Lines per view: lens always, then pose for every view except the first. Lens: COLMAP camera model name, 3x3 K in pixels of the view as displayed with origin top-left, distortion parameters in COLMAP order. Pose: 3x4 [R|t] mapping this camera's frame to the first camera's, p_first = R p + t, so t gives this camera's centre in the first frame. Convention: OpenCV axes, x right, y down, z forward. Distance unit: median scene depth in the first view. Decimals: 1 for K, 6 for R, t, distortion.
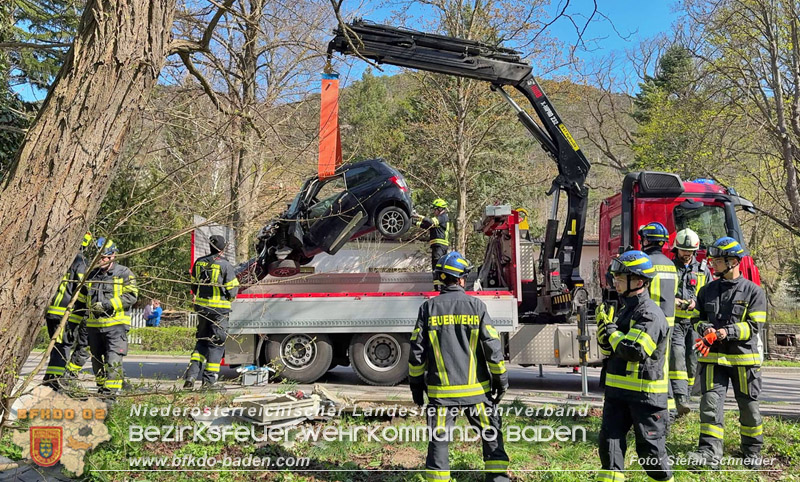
lens RADIAL K [[886.1, 0, 389.4], [0, 886.1, 225.9], [0, 0, 1]] dist [0.197968, -0.543500]
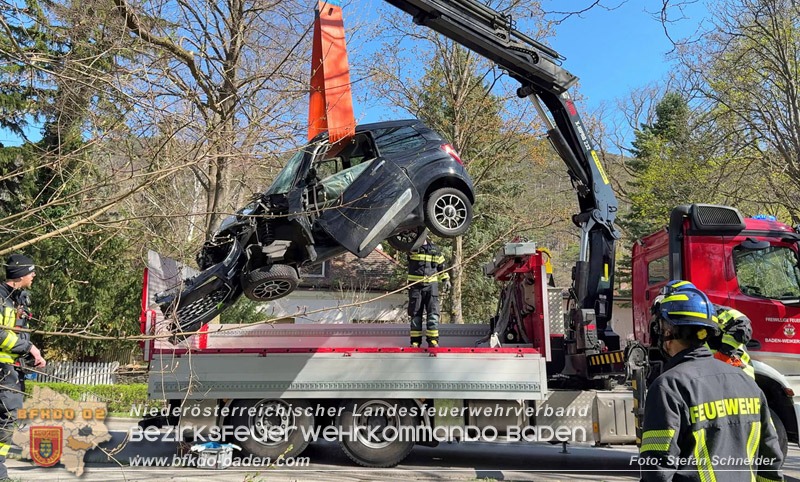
lens RADIAL K [[886.1, 0, 389.4], [0, 886.1, 225.9], [0, 0, 1]] dist [0.197968, -0.543500]
pose [[0.999722, 0.011898, 0.020343, -0.014941], [-0.010676, 0.998193, -0.059132, 0.011539], [-0.021009, 0.058898, 0.998043, 0.181649]]
